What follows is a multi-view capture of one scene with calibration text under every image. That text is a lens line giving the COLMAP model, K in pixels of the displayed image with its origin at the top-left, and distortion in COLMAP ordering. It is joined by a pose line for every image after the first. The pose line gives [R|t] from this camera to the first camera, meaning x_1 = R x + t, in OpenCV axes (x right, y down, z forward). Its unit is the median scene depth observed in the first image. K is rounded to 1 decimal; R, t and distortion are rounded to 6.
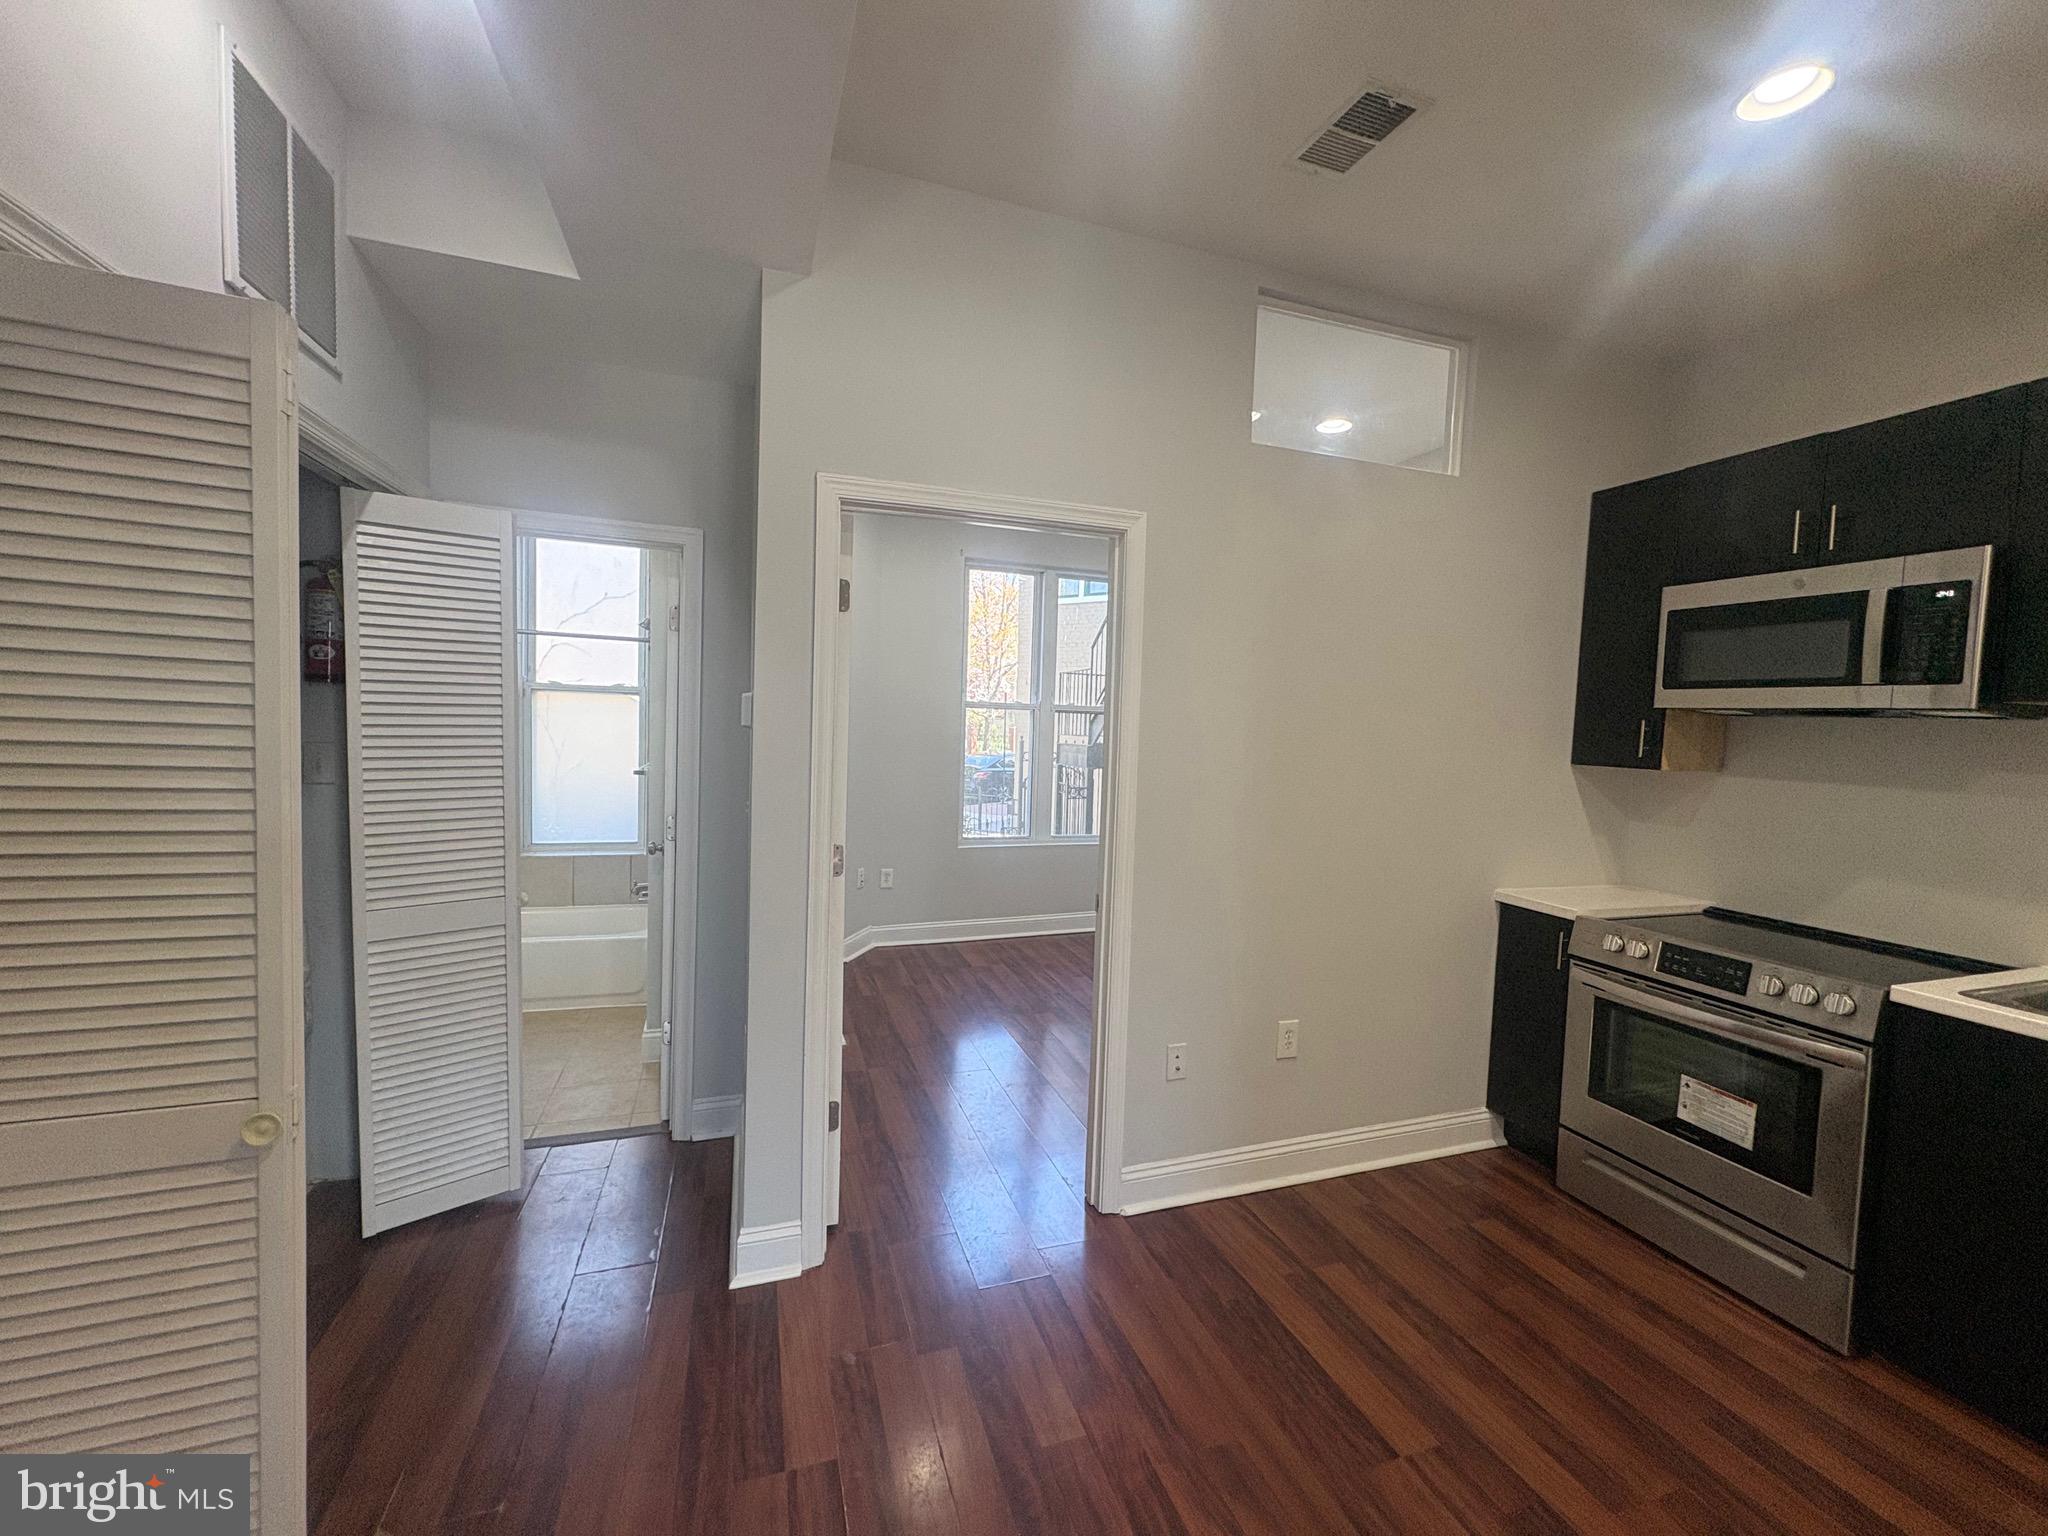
lens RADIAL K [[818.4, 0, 1023.7], [0, 818.4, 767.4], [0, 0, 1]] dist [-0.005352, 0.001920]
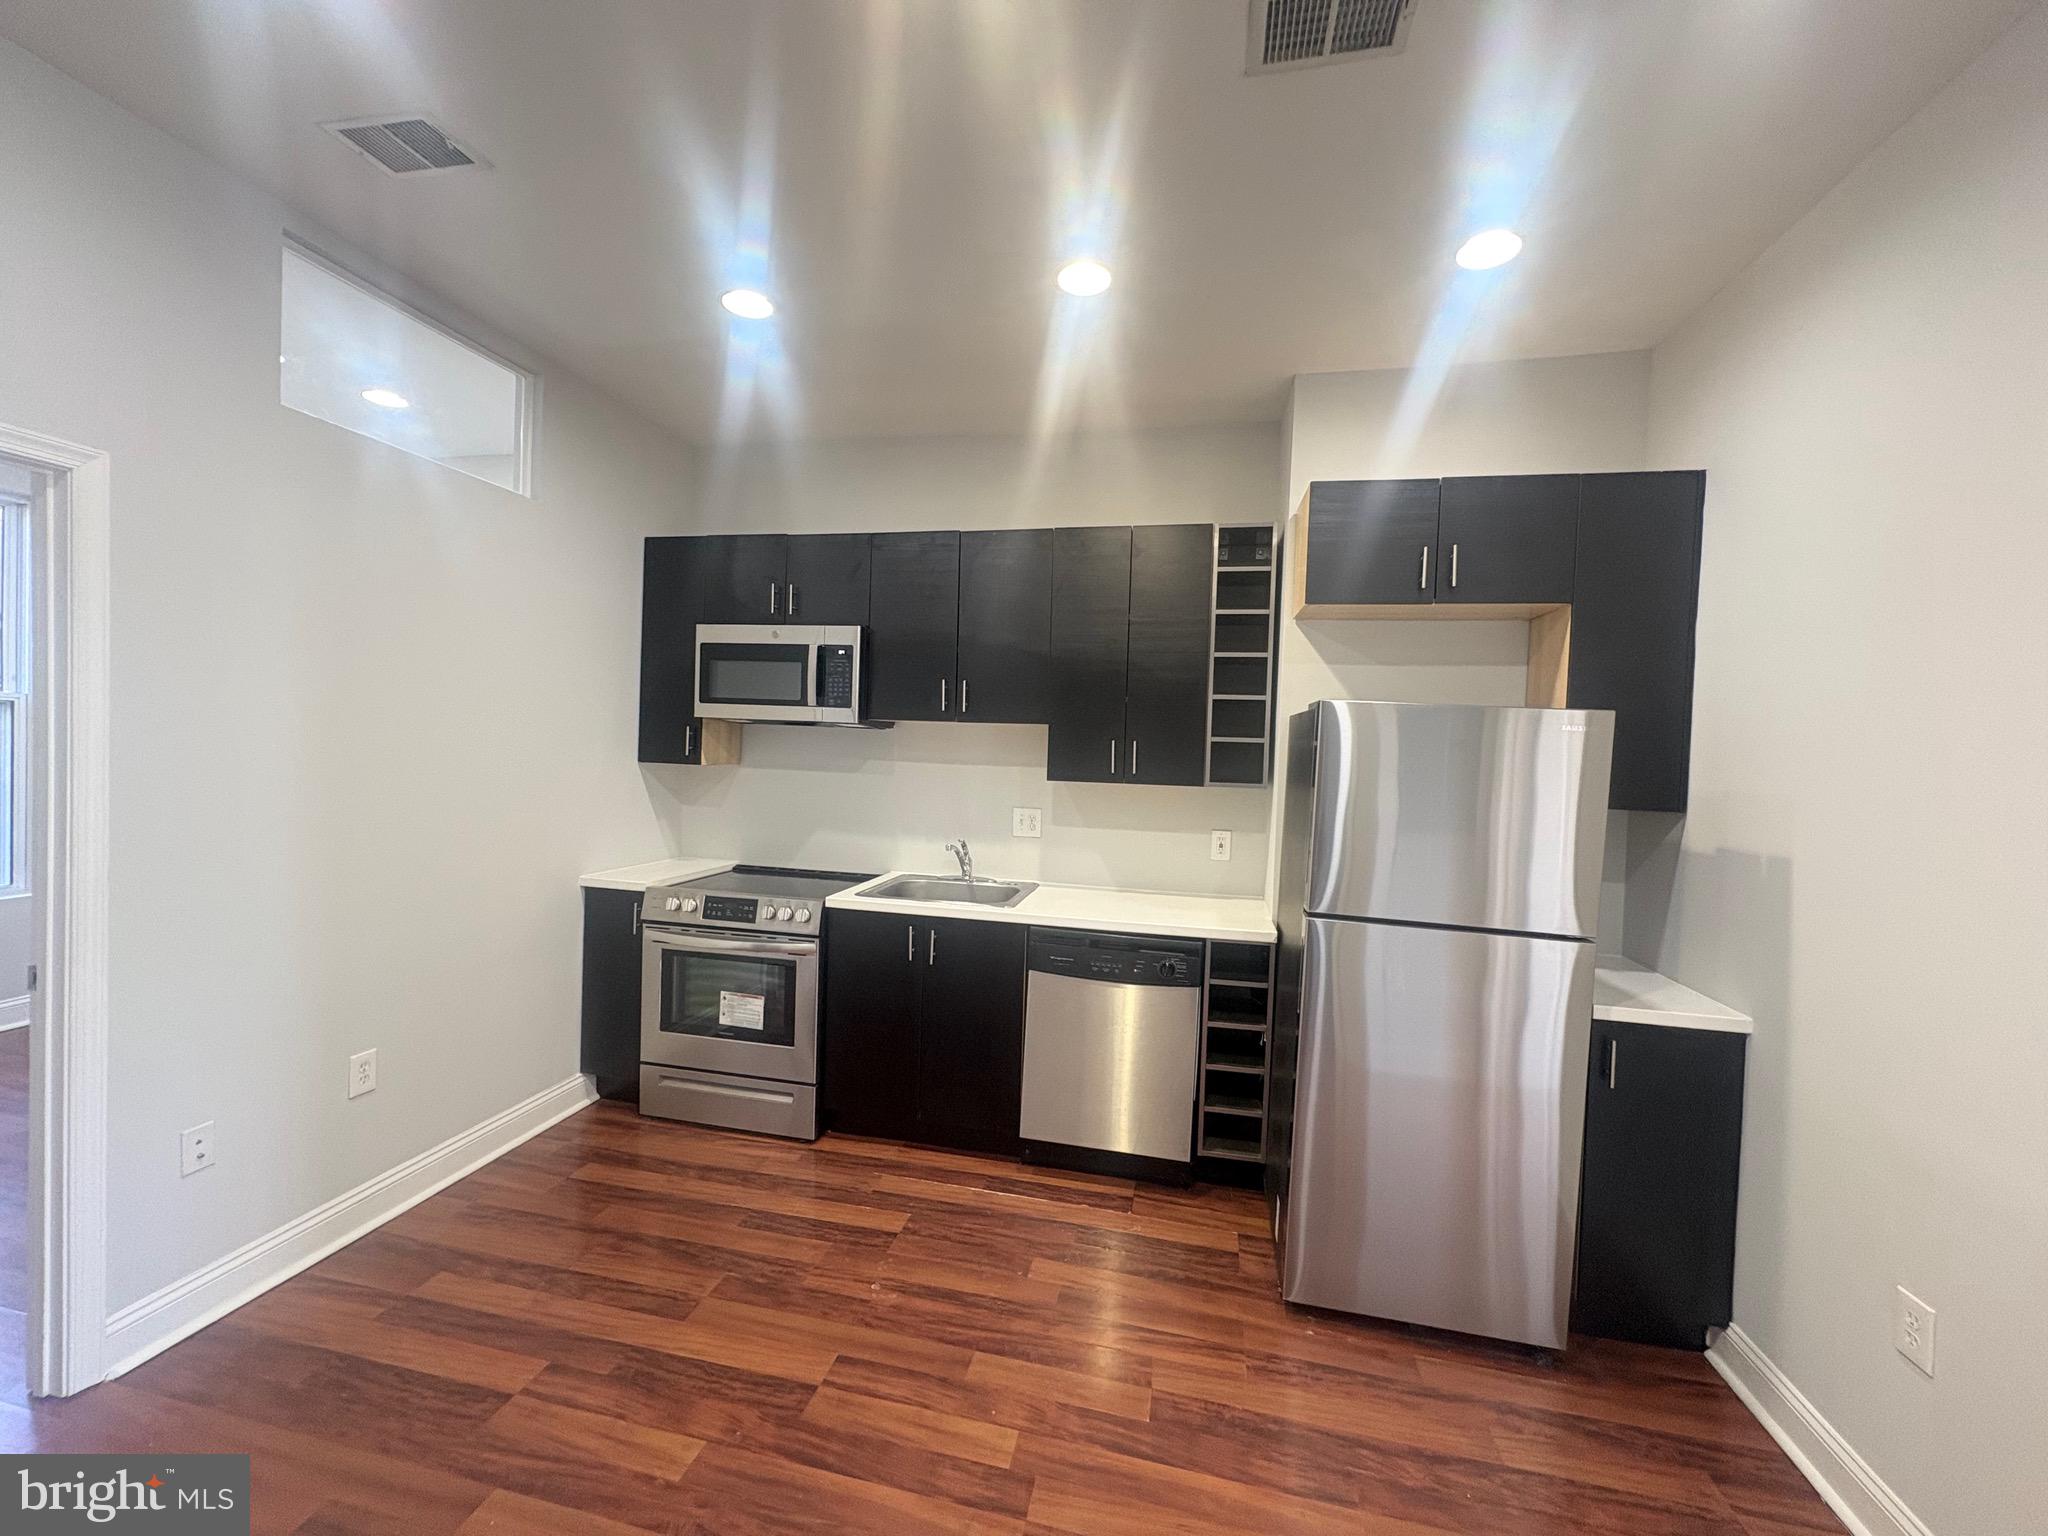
lens RADIAL K [[818.4, 0, 1023.1], [0, 818.4, 764.5], [0, 0, 1]] dist [-0.005352, 0.001920]
pose [[0.522920, -0.034707, 0.851675, -0.064868], [0.030947, 0.999285, 0.021721, -0.010697], [-0.851820, 0.014998, 0.523620, -0.130225]]
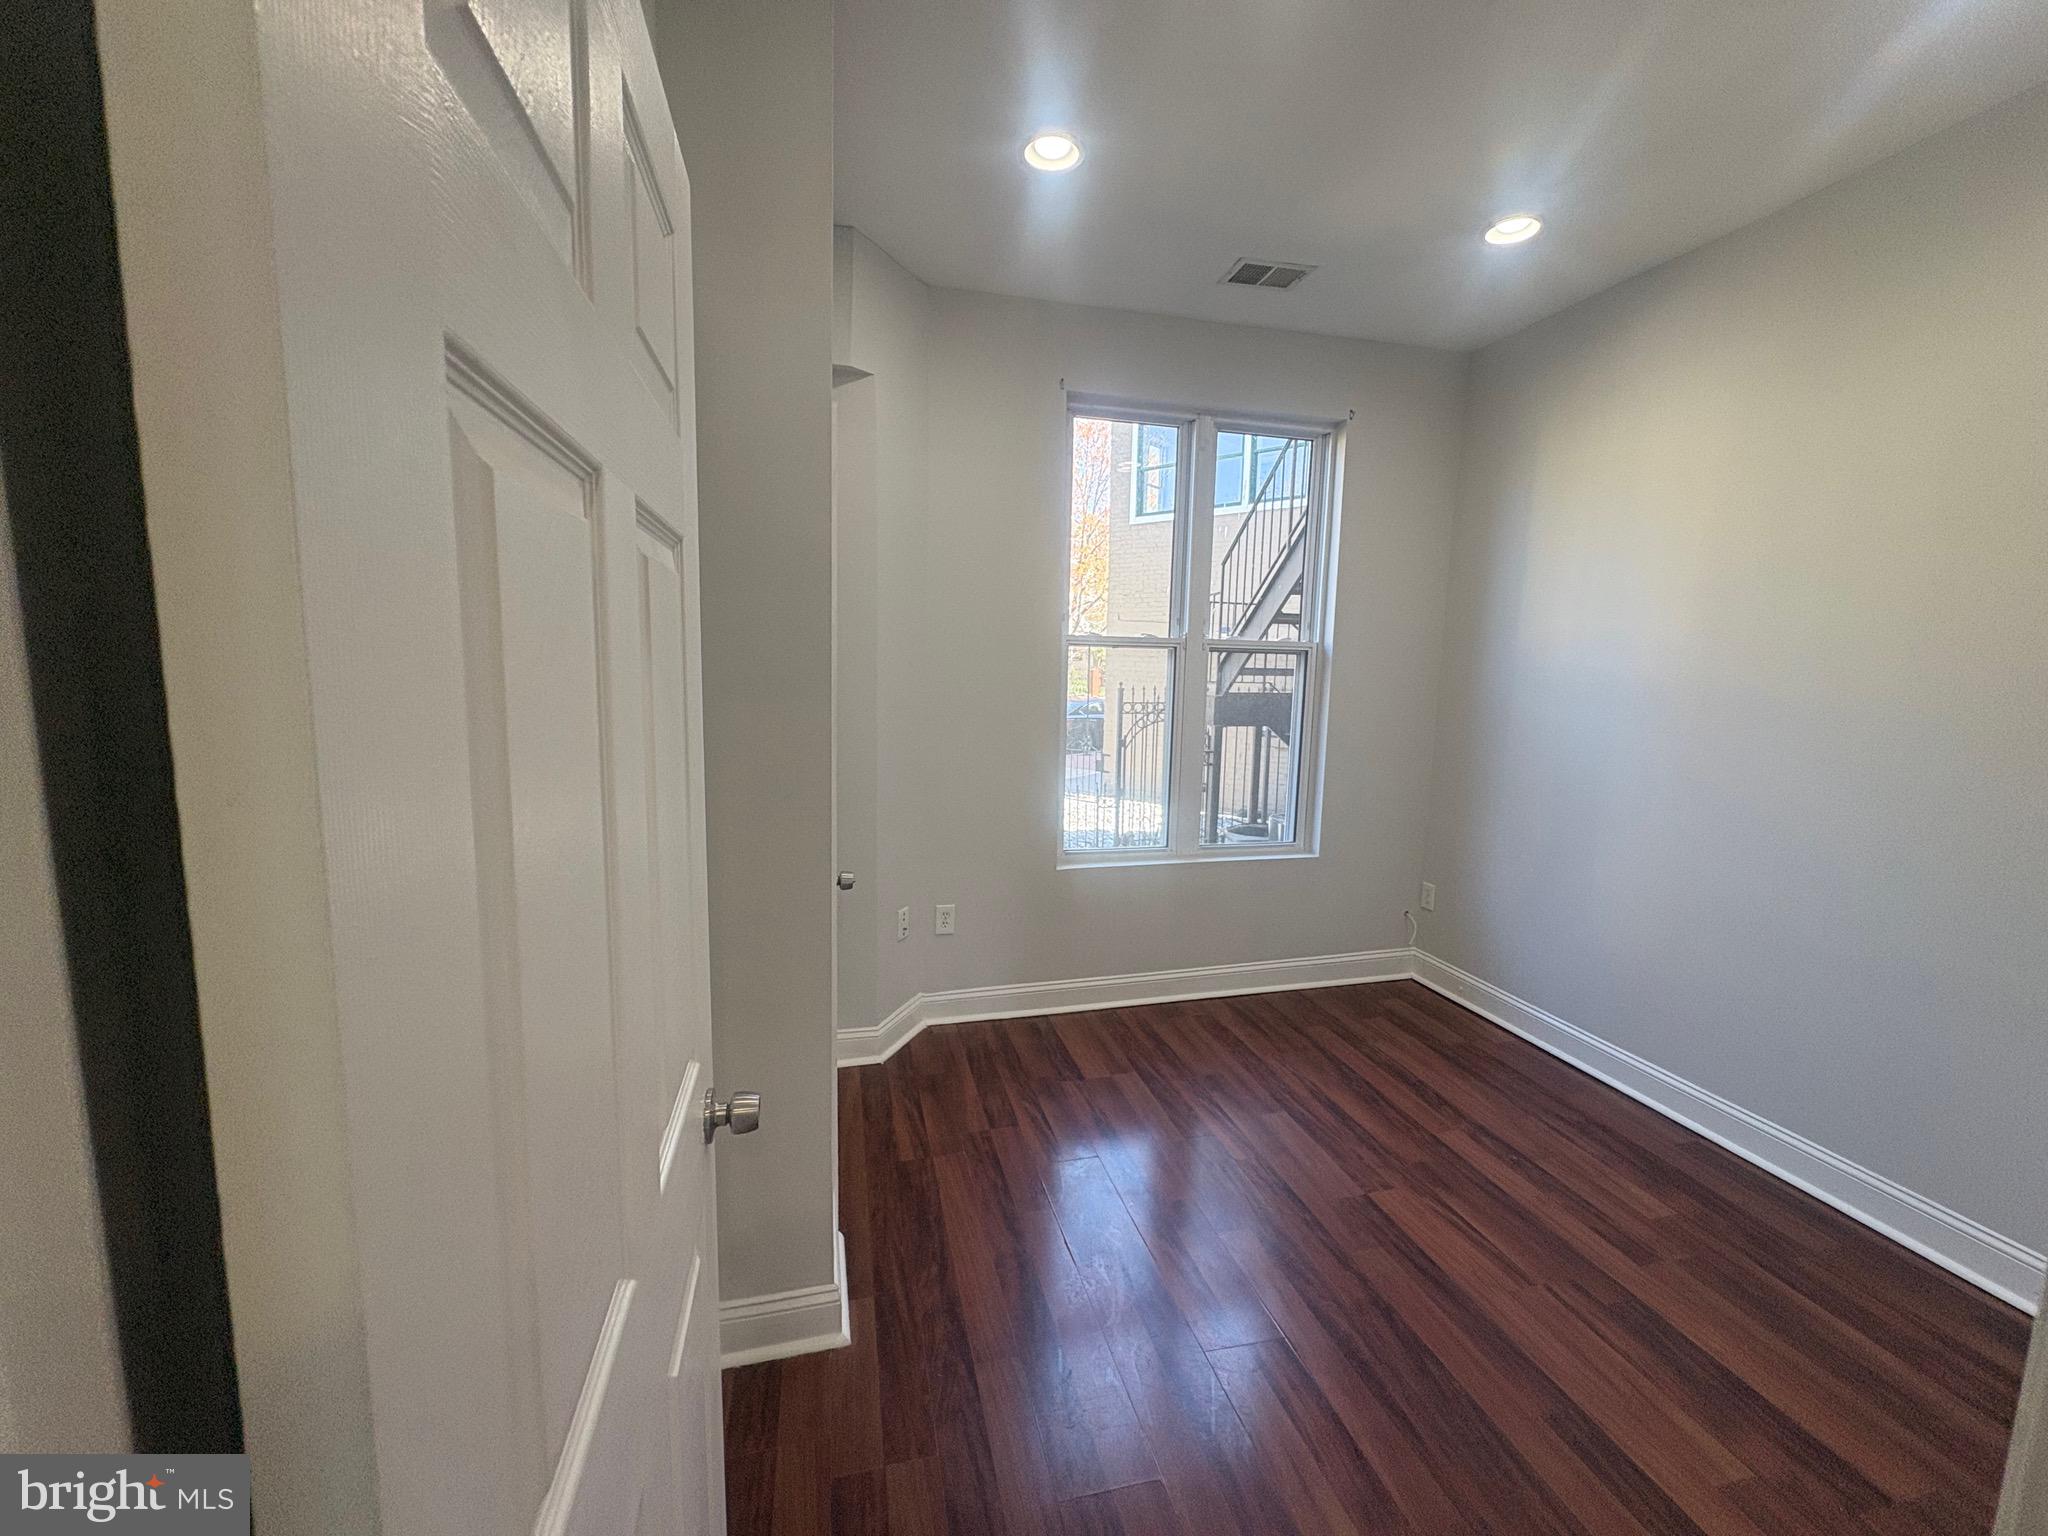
lens RADIAL K [[818.4, 0, 1029.4], [0, 818.4, 763.1], [0, 0, 1]] dist [-0.005352, 0.001920]
pose [[0.996297, -0.001884, -0.085958, -0.046367], [0.007513, 0.997843, 0.065209, -0.024445], [0.085650, -0.065613, 0.994162, 0.372576]]
